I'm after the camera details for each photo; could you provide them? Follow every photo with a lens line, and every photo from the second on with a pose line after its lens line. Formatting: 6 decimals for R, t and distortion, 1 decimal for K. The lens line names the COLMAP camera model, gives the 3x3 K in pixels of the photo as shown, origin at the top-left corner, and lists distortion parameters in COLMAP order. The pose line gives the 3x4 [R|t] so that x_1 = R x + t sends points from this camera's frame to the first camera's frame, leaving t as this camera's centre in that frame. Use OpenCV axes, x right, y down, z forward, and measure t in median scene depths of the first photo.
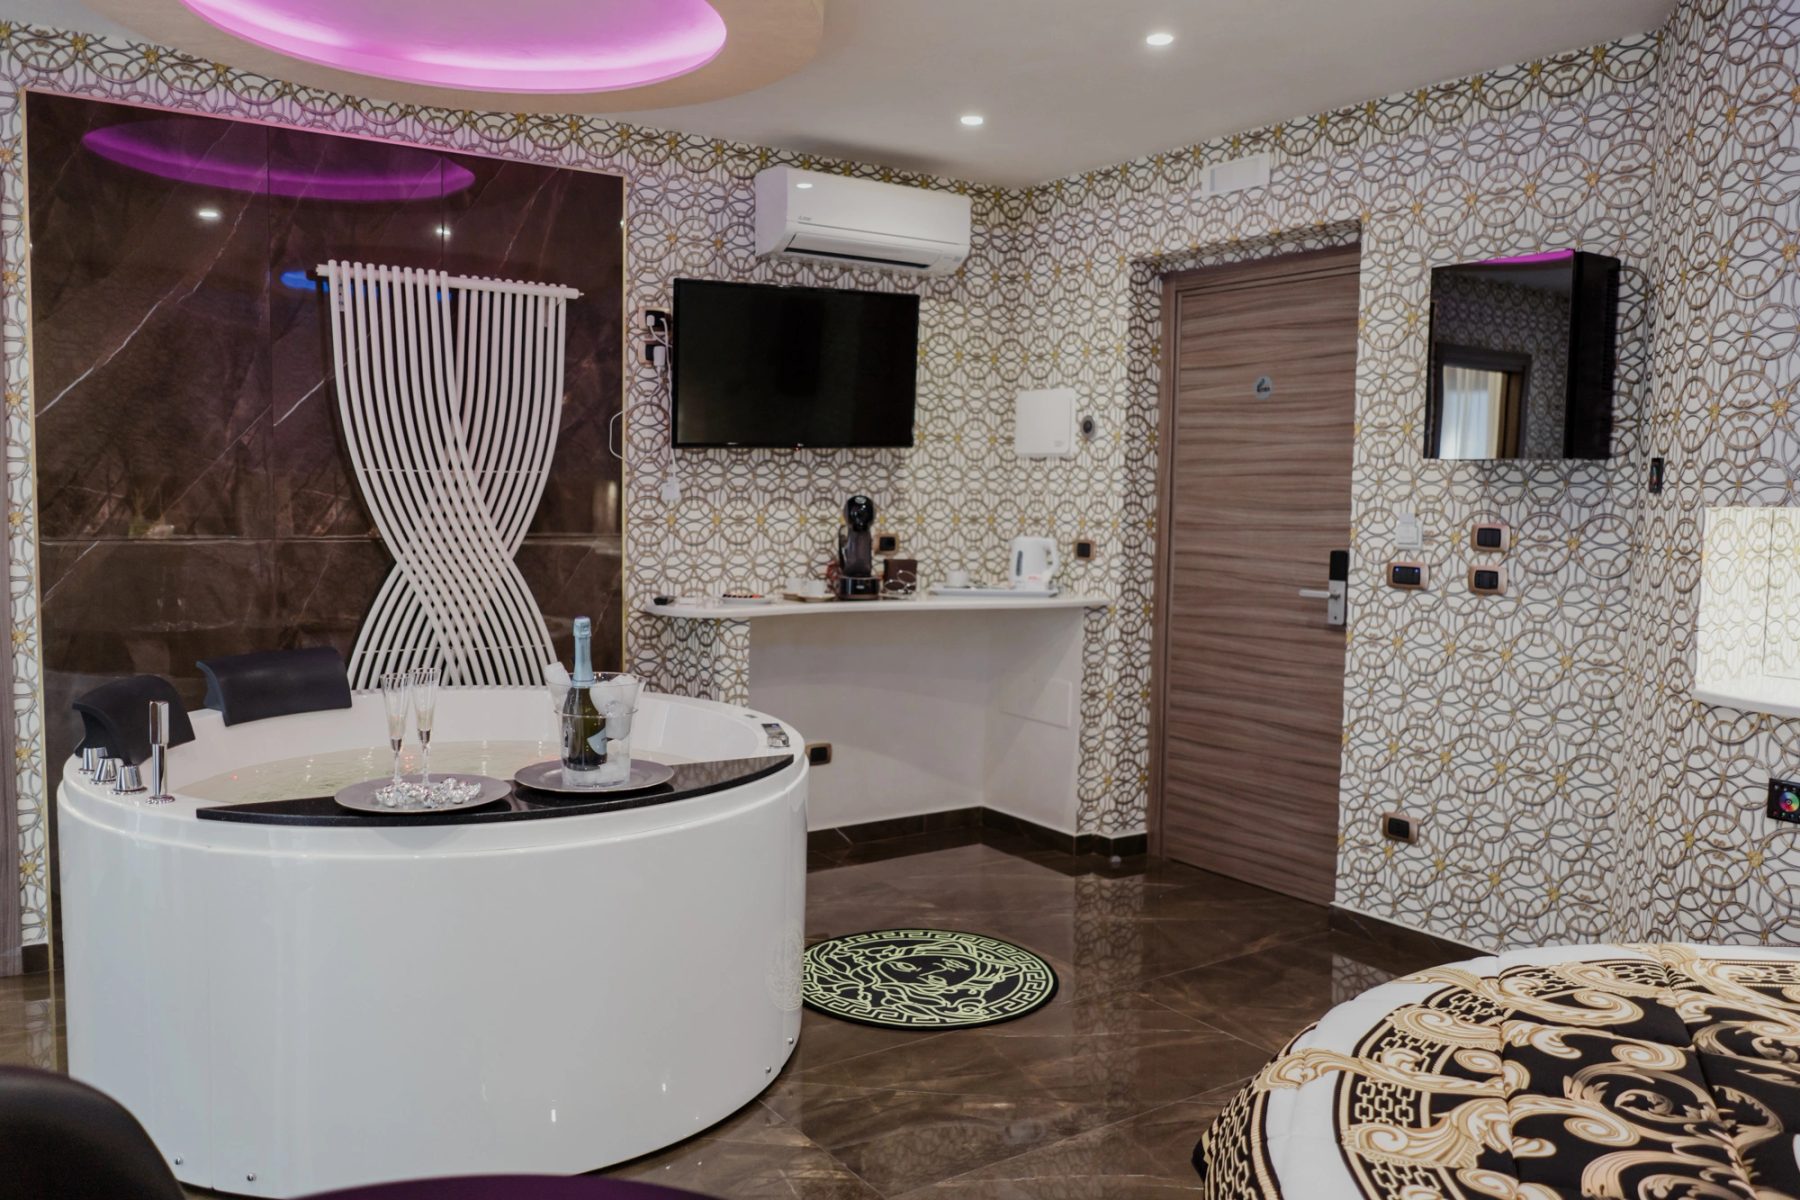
lens RADIAL K [[1394.8, 0, 900.0], [0, 1394.8, 600.0], [0, 0, 1]] dist [-0.017239, -0.000779]
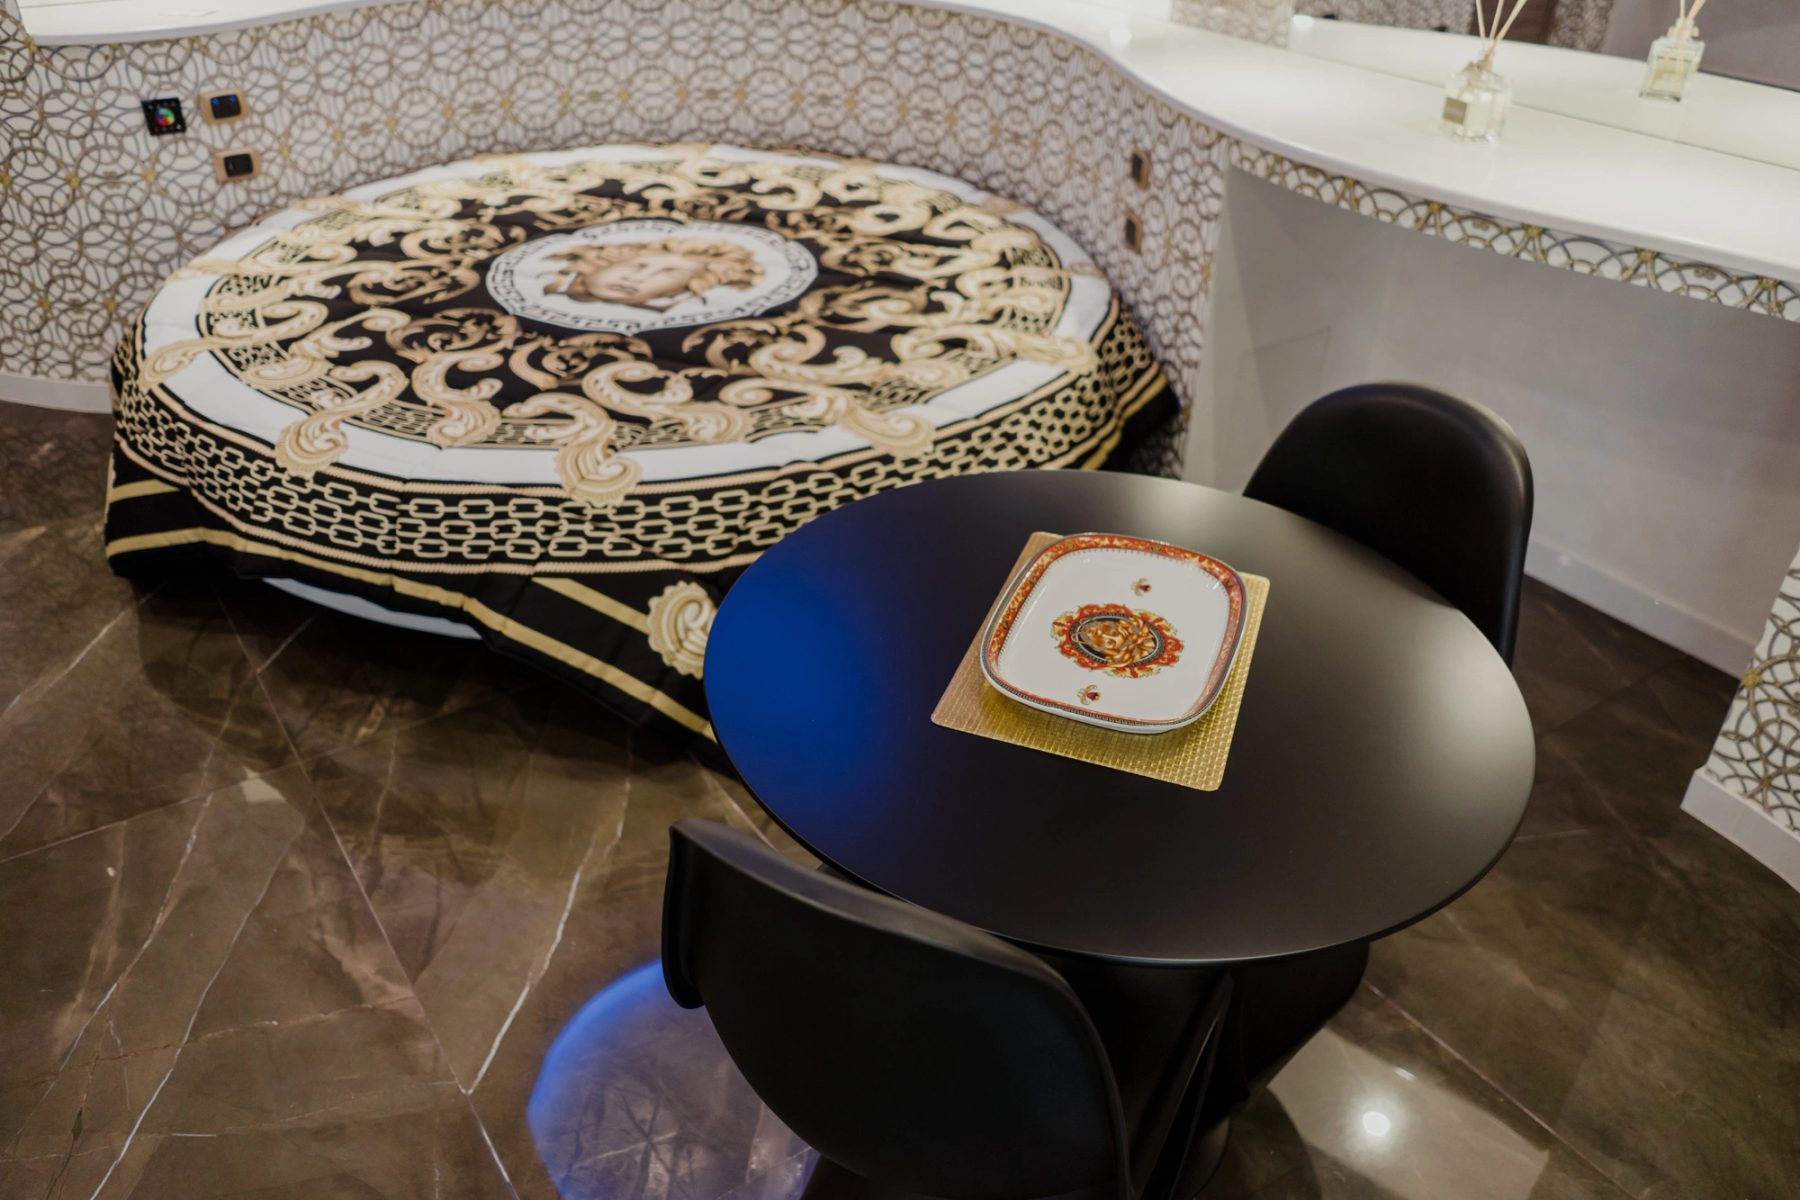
lens RADIAL K [[1394.8, 0, 900.0], [0, 1394.8, 600.0], [0, 0, 1]] dist [-0.017239, -0.000779]
pose [[0.007848, -0.549017, 0.835775, -0.432232], [0.064338, 0.834346, 0.547474, -0.088982], [-0.997897, 0.049476, 0.041870, 0.271141]]
